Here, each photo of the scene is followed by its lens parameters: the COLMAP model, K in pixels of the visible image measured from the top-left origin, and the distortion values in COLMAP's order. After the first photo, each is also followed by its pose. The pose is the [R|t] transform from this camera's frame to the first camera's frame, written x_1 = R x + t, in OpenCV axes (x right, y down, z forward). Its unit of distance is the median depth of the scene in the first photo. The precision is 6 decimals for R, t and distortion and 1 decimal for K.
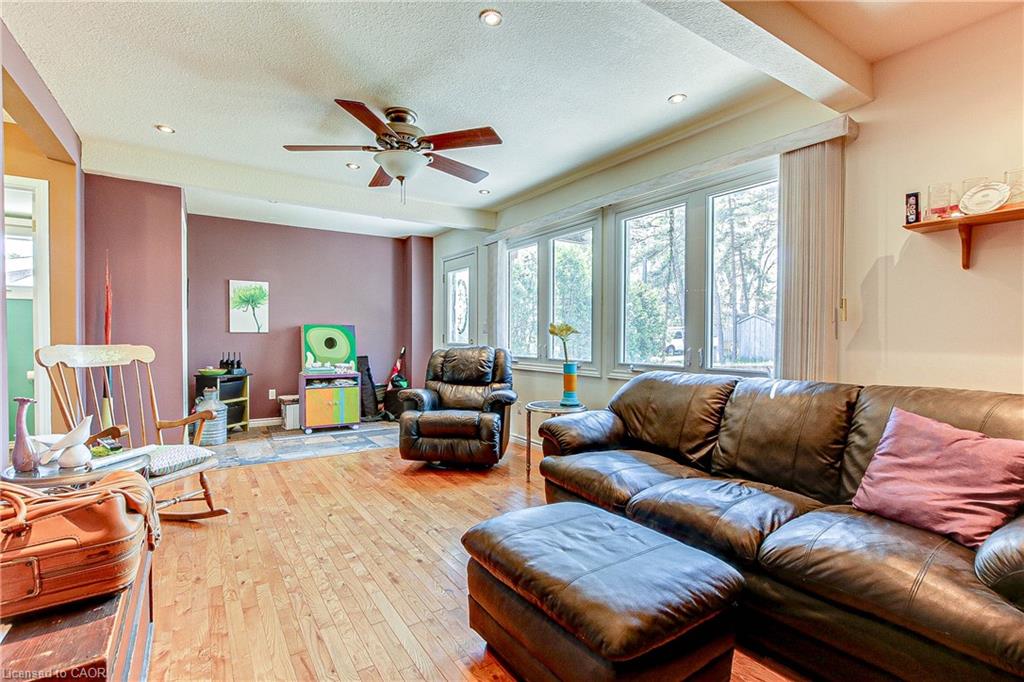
lens RADIAL K [[471.0, 0, 512.3], [0, 471.0, 343.9], [0, 0, 1]] dist [-0.026920, 0.005658]
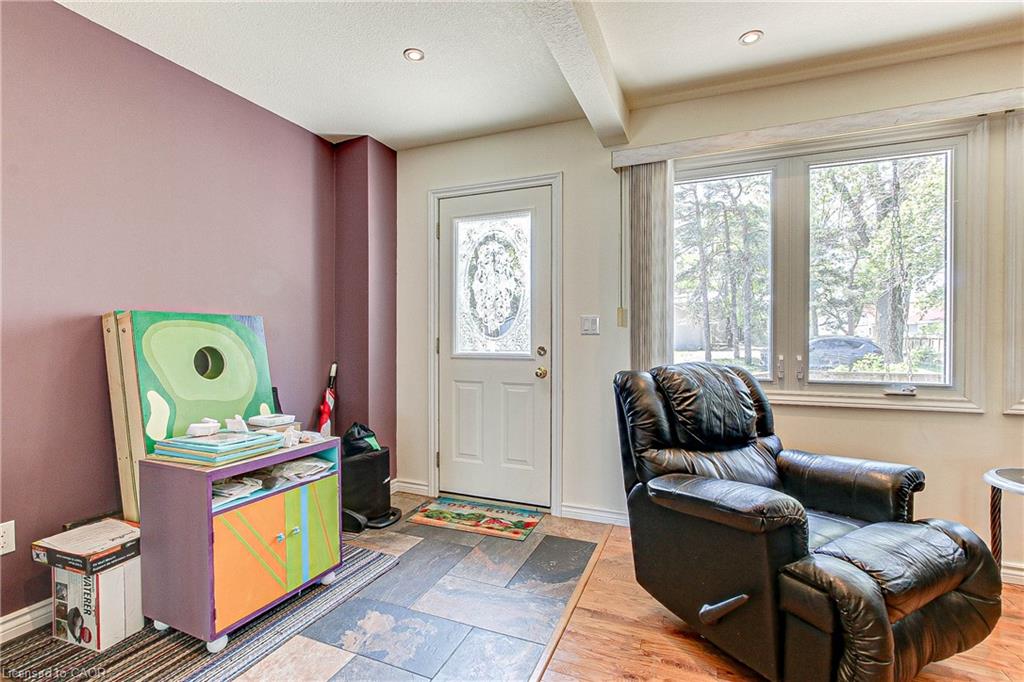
lens RADIAL K [[471.0, 0, 514.8], [0, 471.0, 344.2], [0, 0, 1]] dist [-0.026920, 0.005658]
pose [[0.827716, -0.010057, 0.561056, -0.419164], [0.011975, 0.999928, 0.000258, -0.014017], [-0.561019, 0.006505, 0.827778, 0.593977]]
